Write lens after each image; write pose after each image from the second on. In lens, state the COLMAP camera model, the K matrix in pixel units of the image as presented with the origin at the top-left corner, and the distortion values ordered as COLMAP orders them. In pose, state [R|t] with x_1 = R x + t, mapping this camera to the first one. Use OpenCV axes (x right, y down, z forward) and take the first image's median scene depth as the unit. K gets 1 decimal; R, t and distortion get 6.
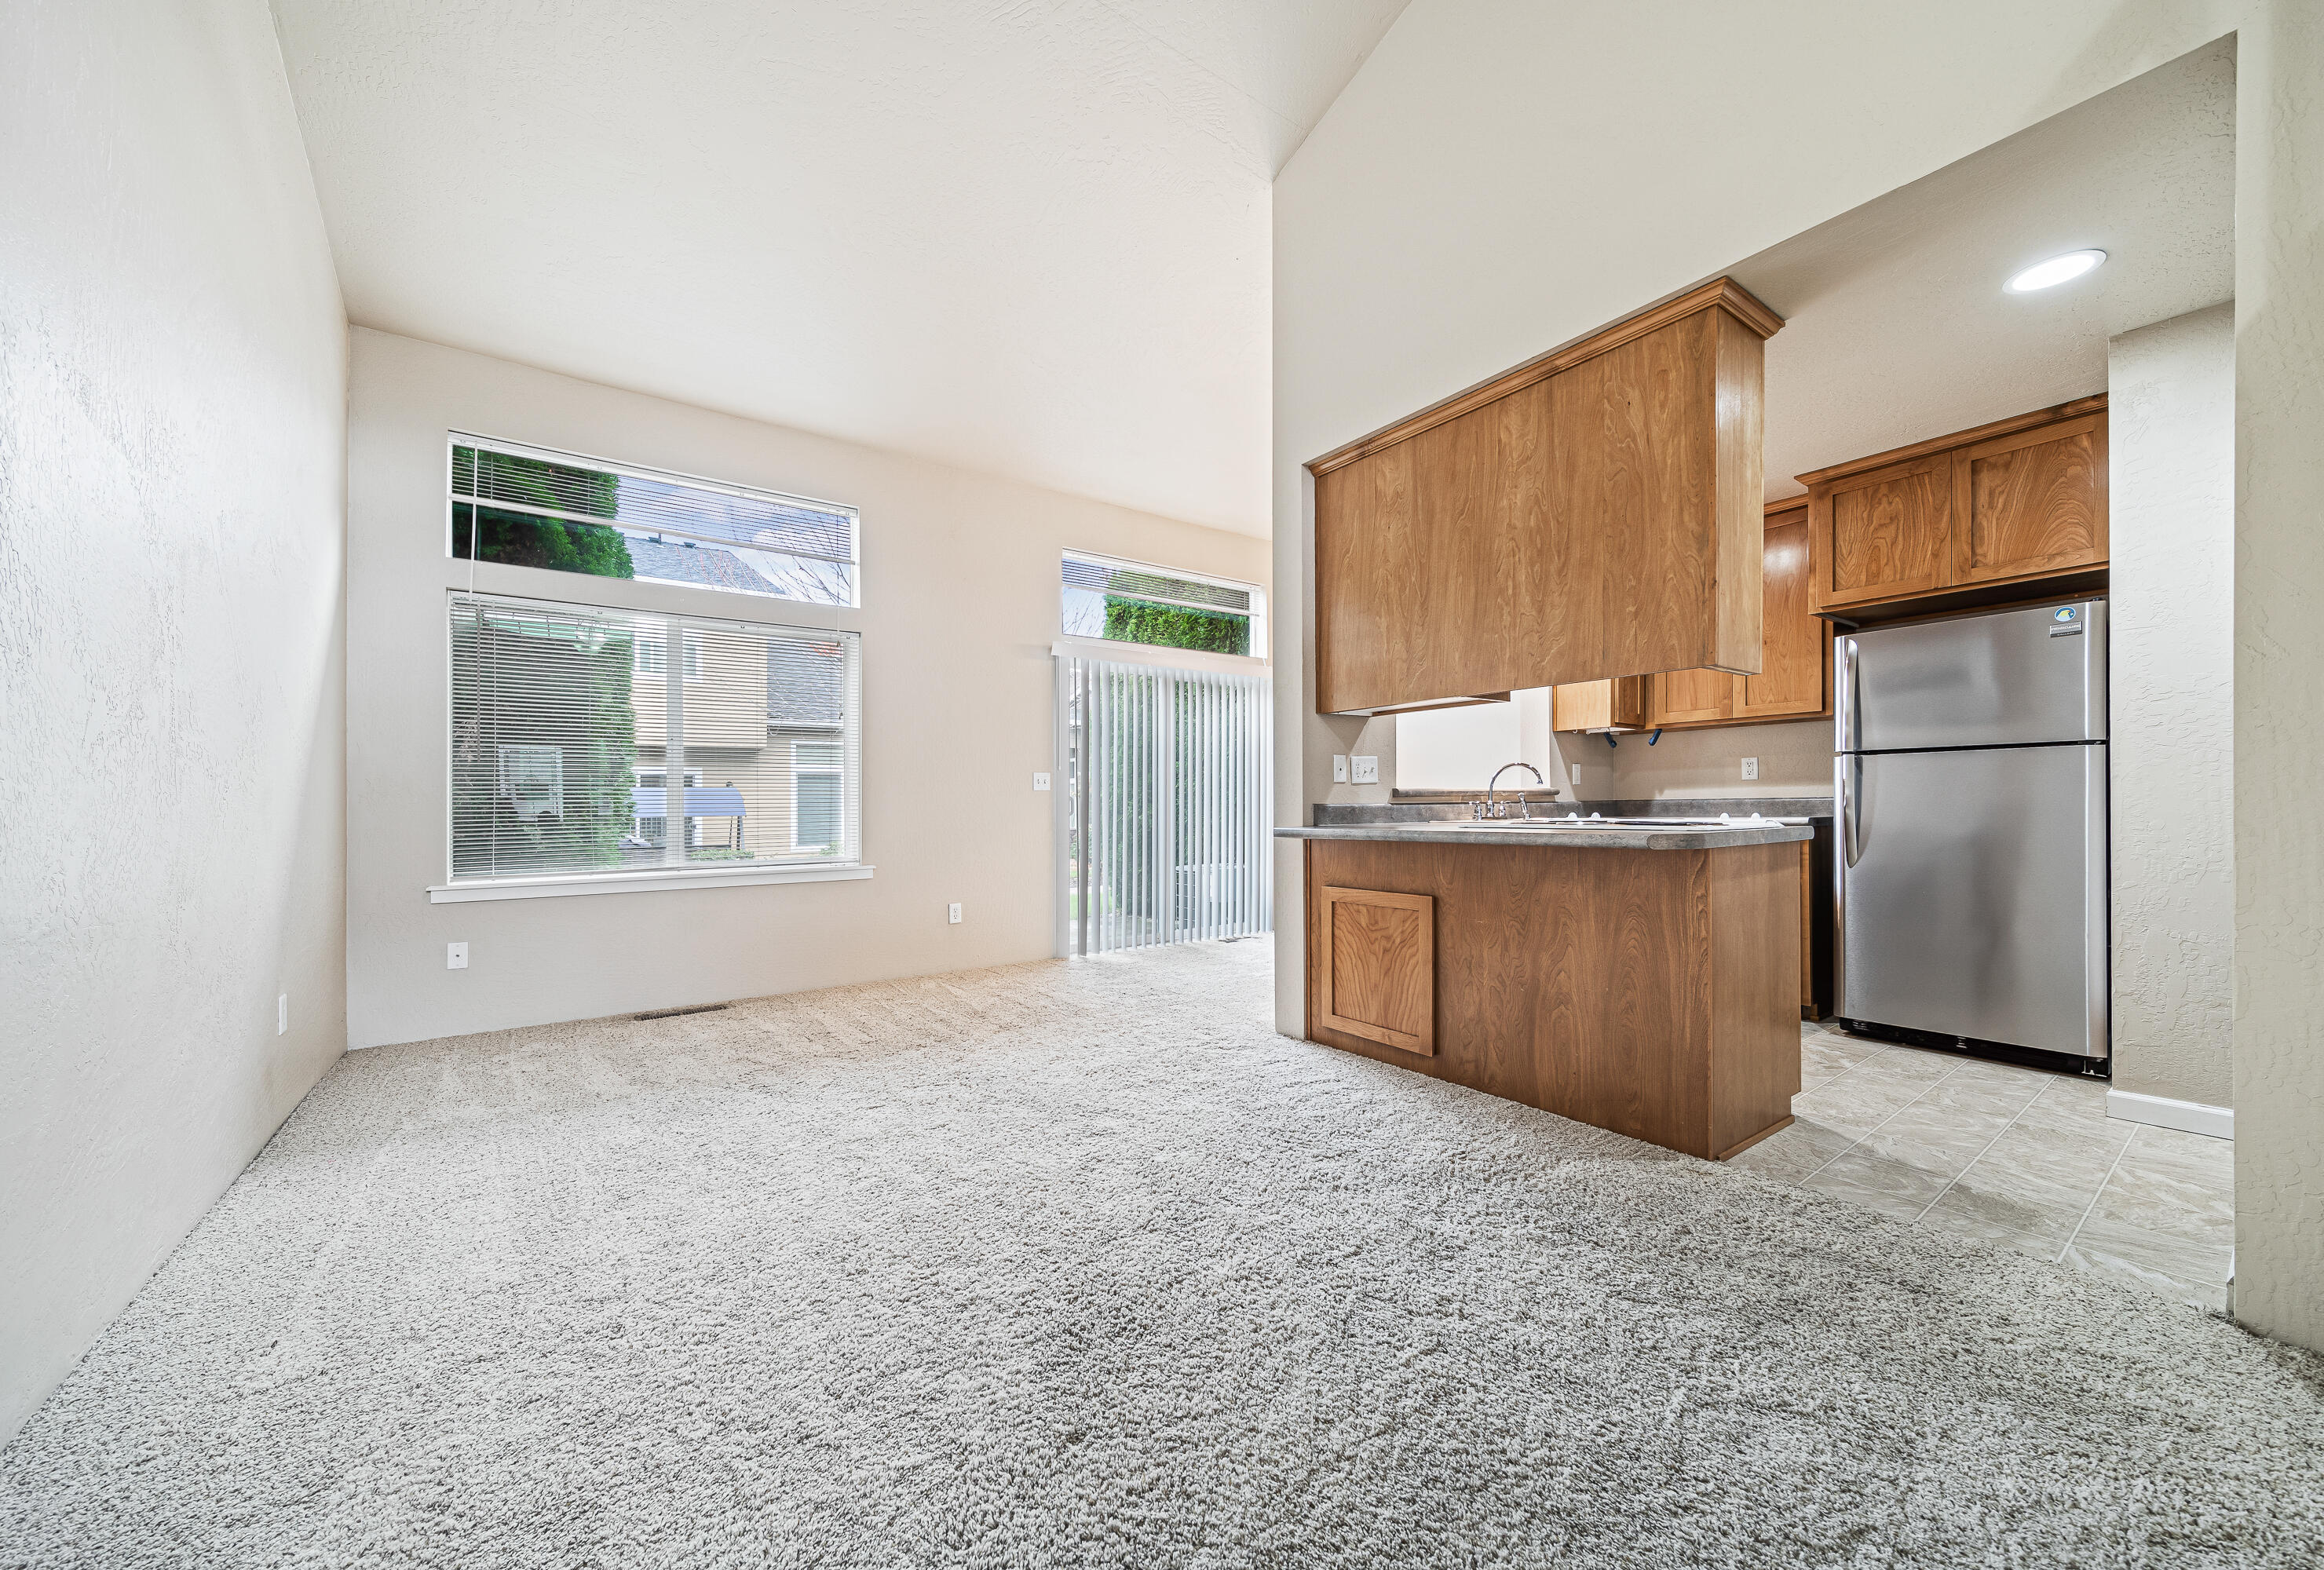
lens RADIAL K [[881.7, 0, 1149.8], [0, 881.7, 801.9], [0, 0, 1]] dist [0.001977, -0.000297]
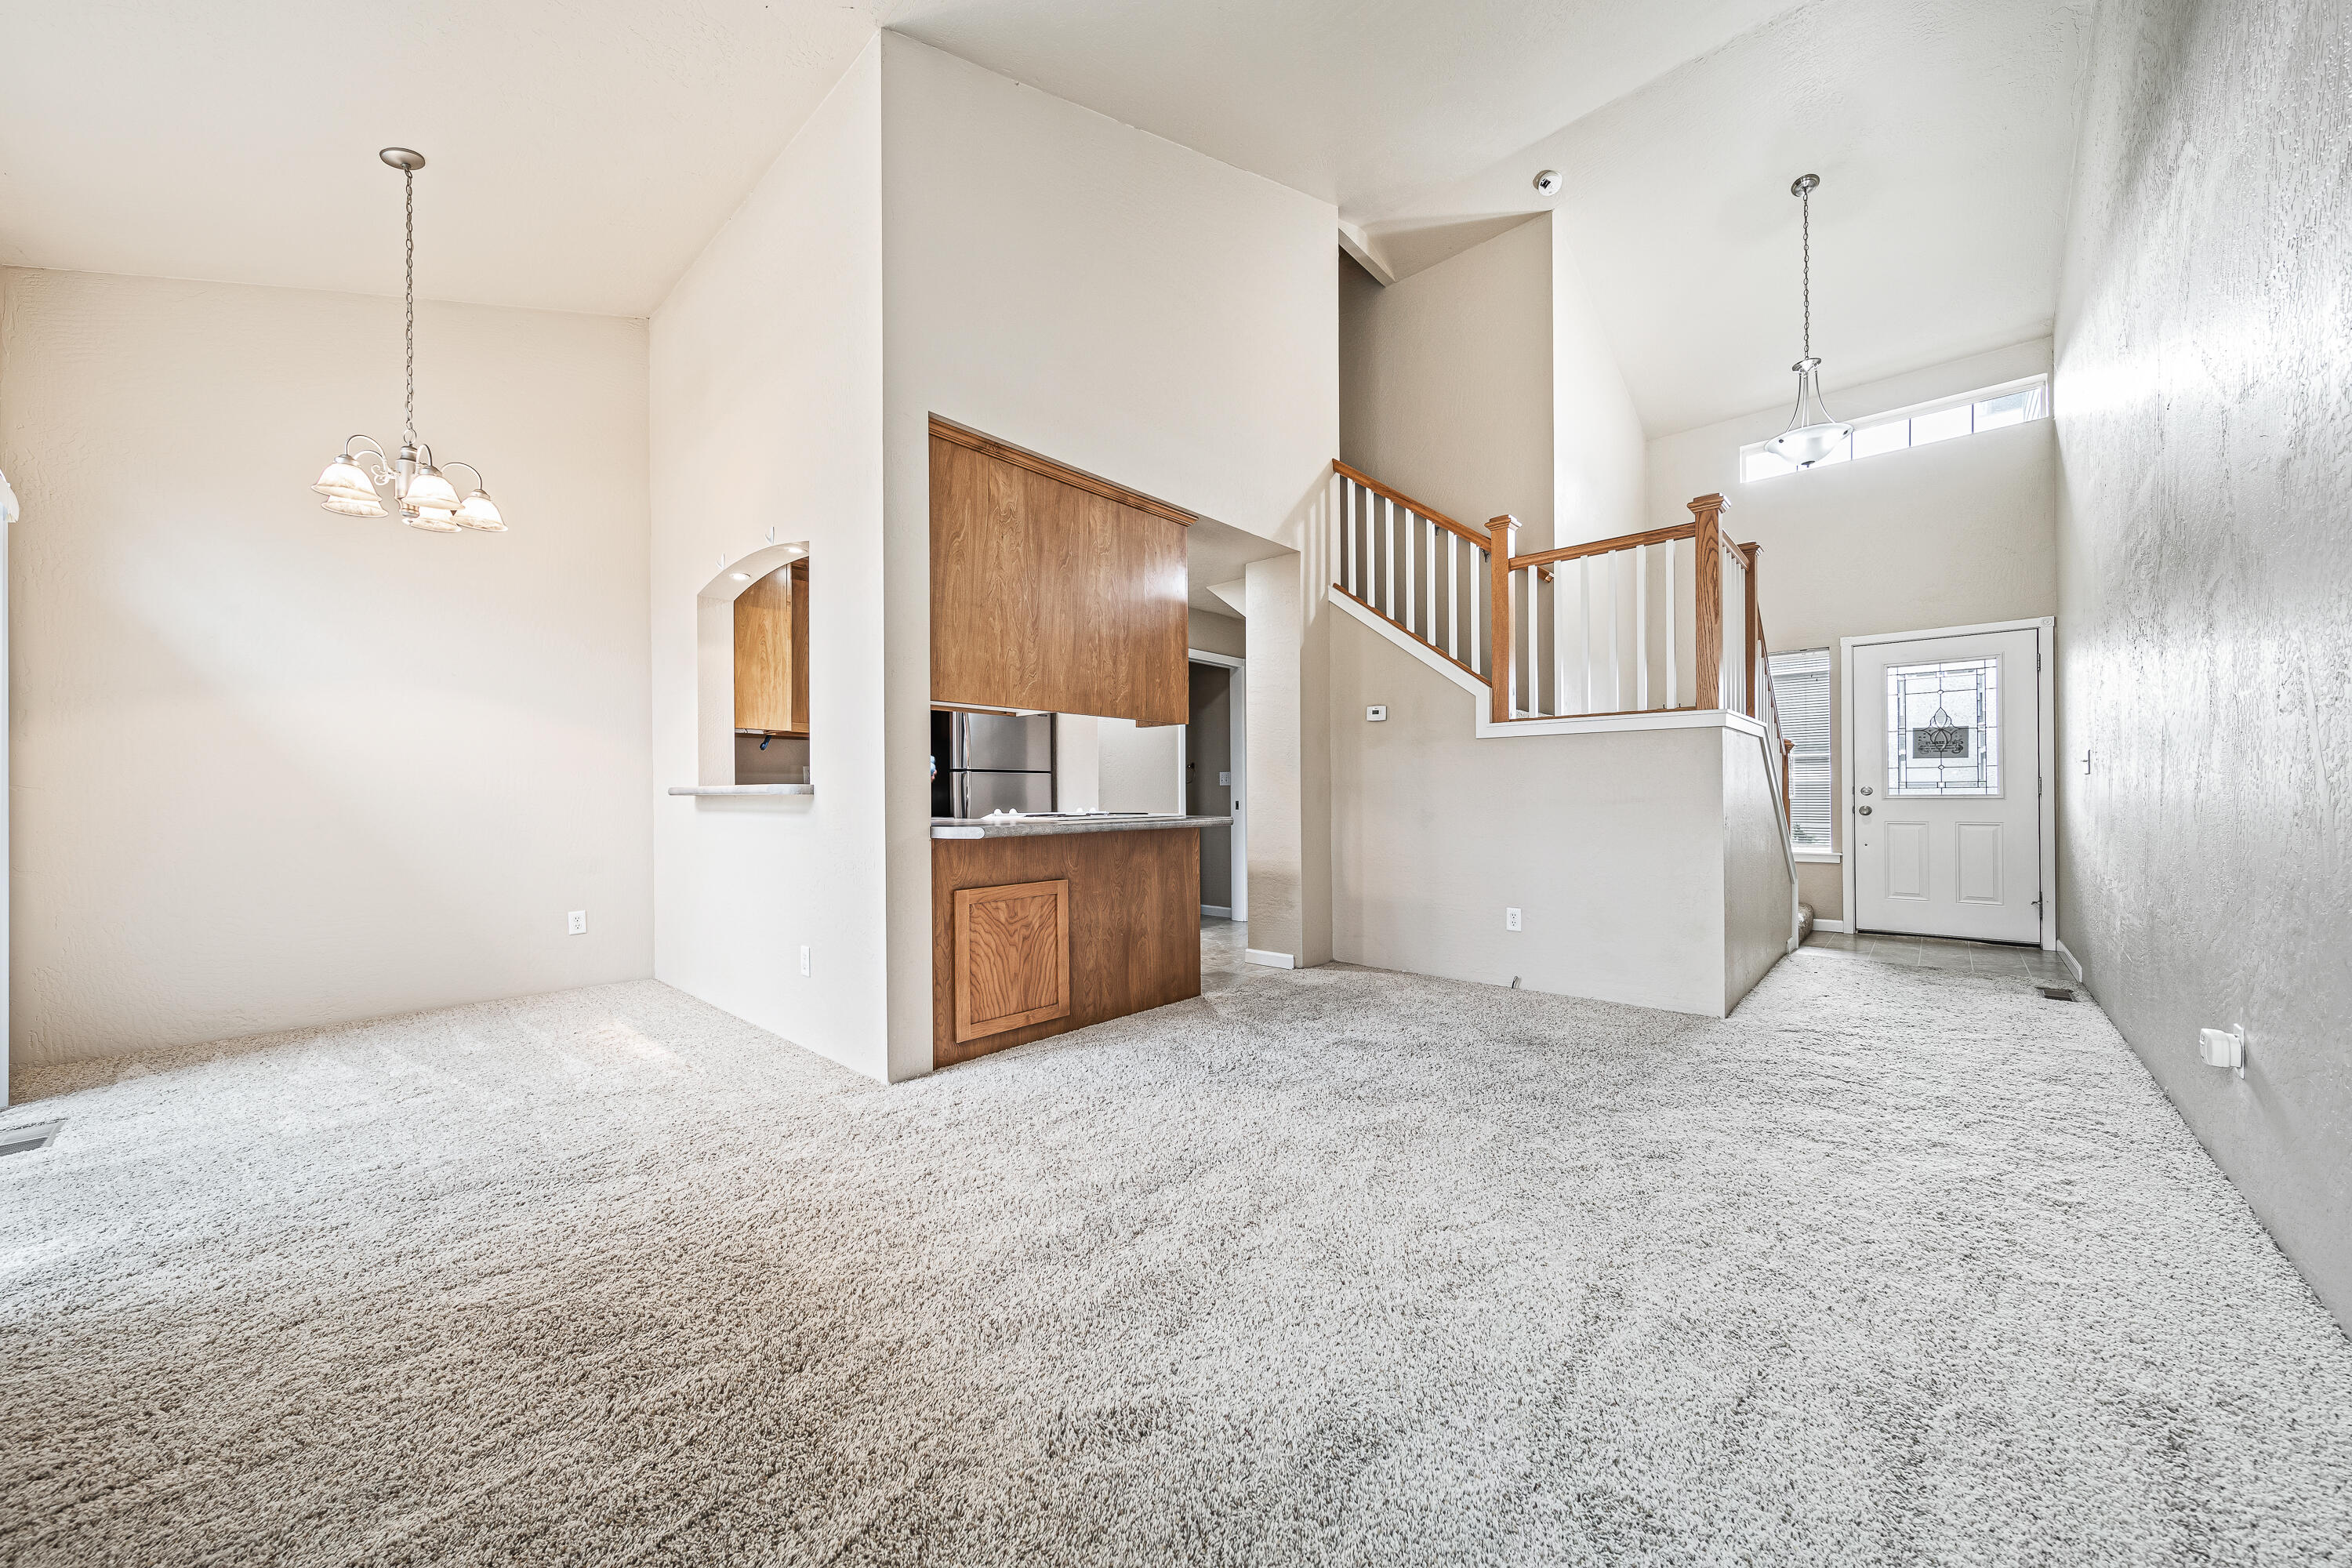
lens RADIAL K [[834.1, 0, 1162.0], [0, 834.1, 794.2], [0, 0, 1]] dist [0.000920, 0.000018]
pose [[-0.226707, 0.006835, 0.973939, -0.767911], [-0.002295, 0.999969, -0.007552, 0.001314], [-0.973960, -0.003947, -0.226684, 1.086194]]
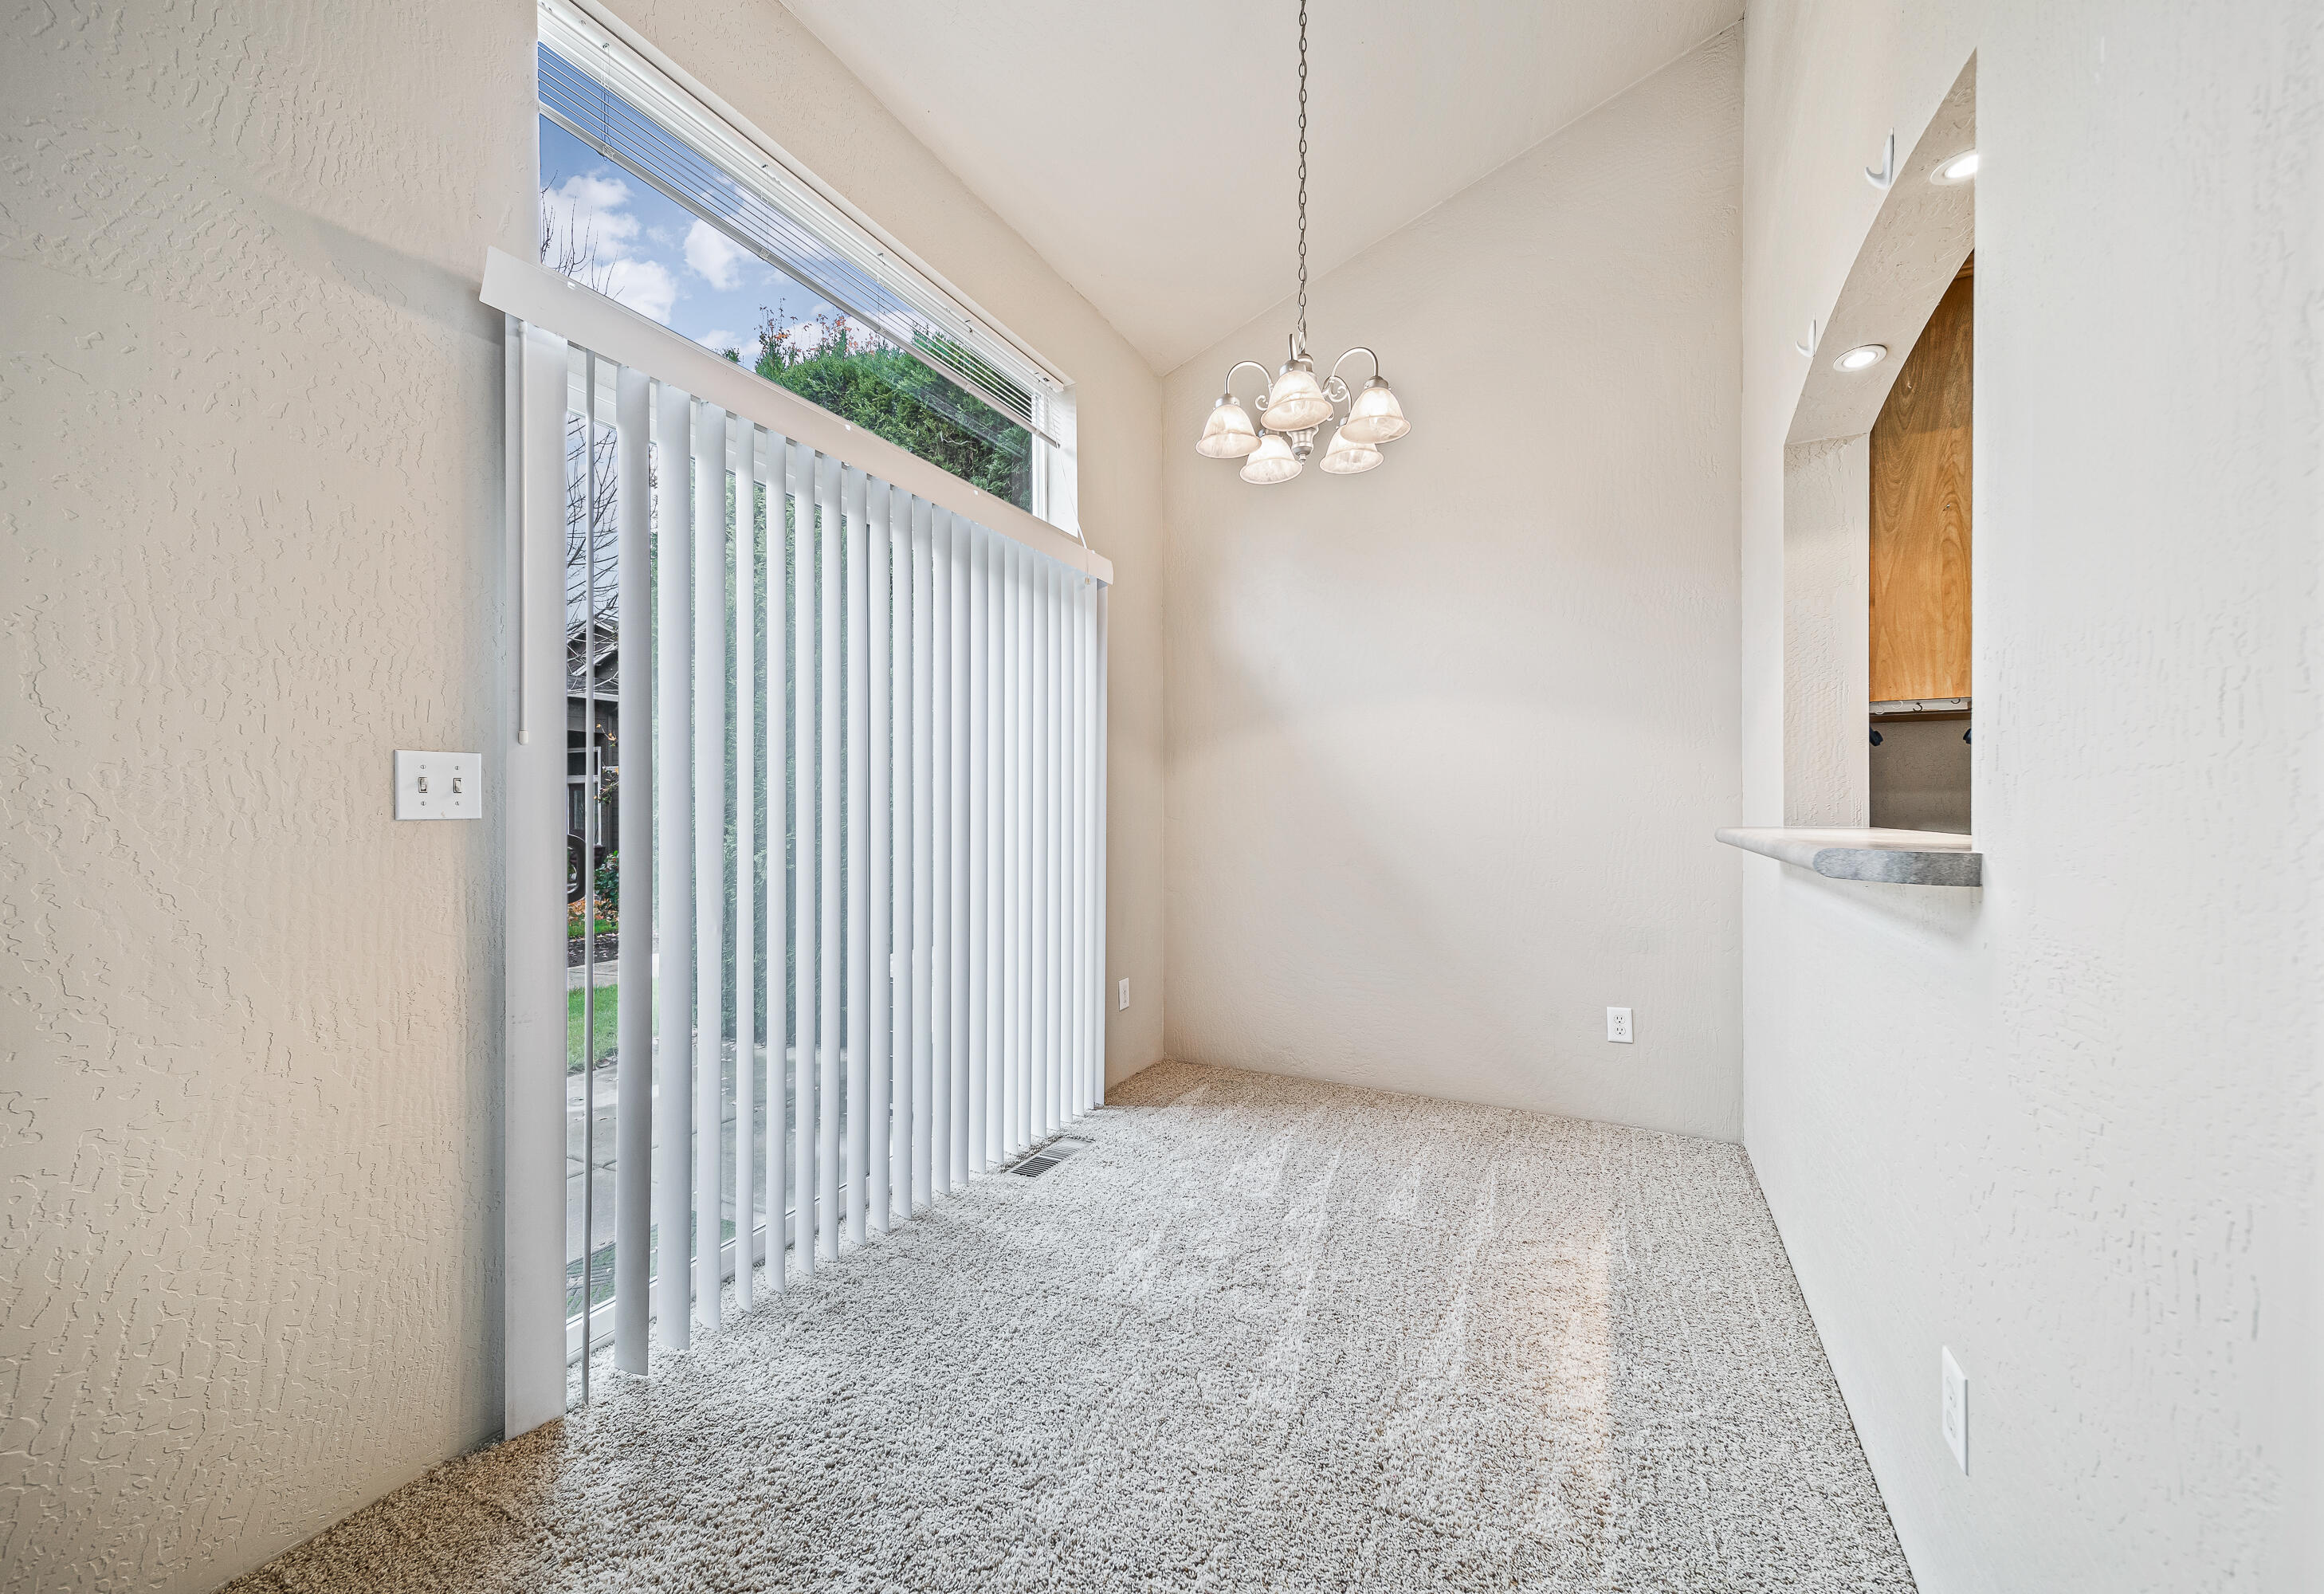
lens RADIAL K [[847.8, 0, 1184.2], [0, 847.8, 814.9], [0, 0, 1]] dist [-0.002268, -0.000059]
pose [[0.870378, -0.001484, 0.492382, -0.091437], [-0.005330, 0.999908, 0.012435, -0.031086], [-0.492355, -0.013448, 0.870291, 1.145939]]
